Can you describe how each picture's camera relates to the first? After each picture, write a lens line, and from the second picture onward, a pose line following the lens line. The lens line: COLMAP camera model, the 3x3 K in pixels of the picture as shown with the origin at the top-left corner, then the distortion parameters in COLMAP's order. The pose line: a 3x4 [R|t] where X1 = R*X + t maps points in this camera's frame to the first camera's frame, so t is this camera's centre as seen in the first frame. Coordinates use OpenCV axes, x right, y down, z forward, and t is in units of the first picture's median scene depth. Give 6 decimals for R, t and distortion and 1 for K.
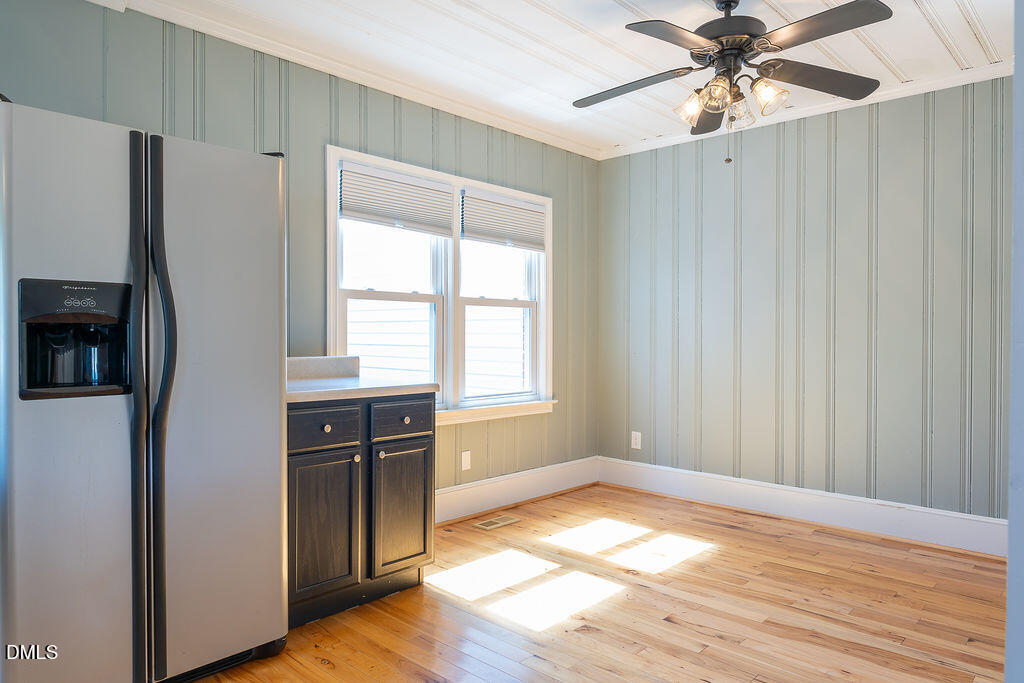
lens RADIAL K [[688.9, 0, 506.1], [0, 688.9, 344.9], [0, 0, 1]] dist [-0.001663, 0.000141]
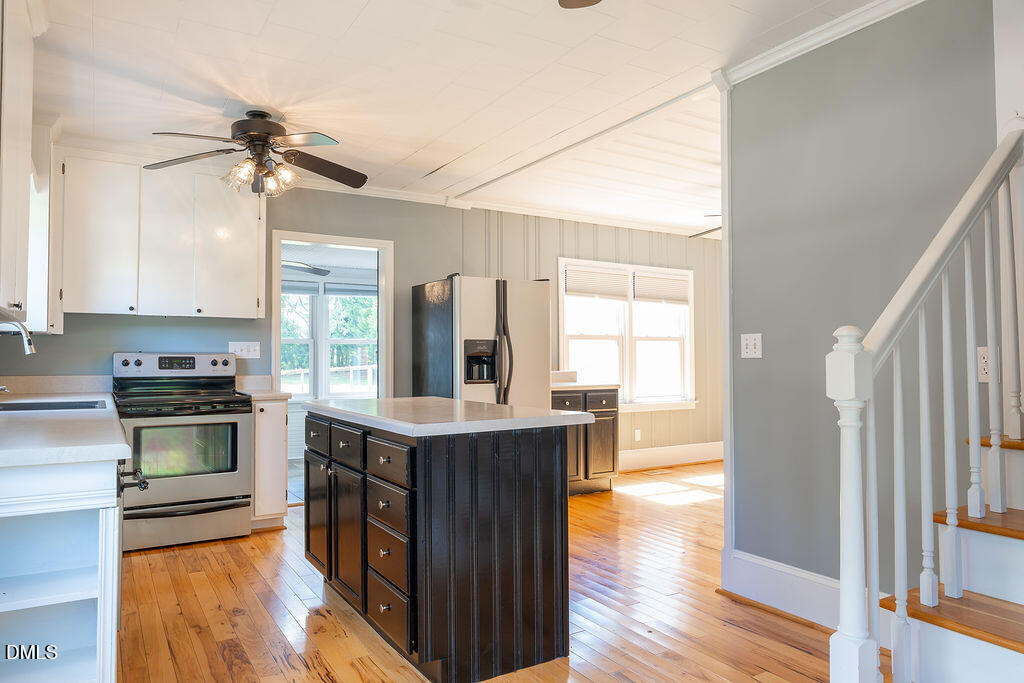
lens RADIAL K [[688.9, 0, 513.0], [0, 688.9, 335.1], [0, 0, 1]] dist [-0.001663, 0.000141]
pose [[0.967287, -0.013651, -0.253318, 0.087976], [0.001433, 0.998829, -0.048354, 0.009360], [0.253682, 0.046409, 0.966174, -0.805474]]
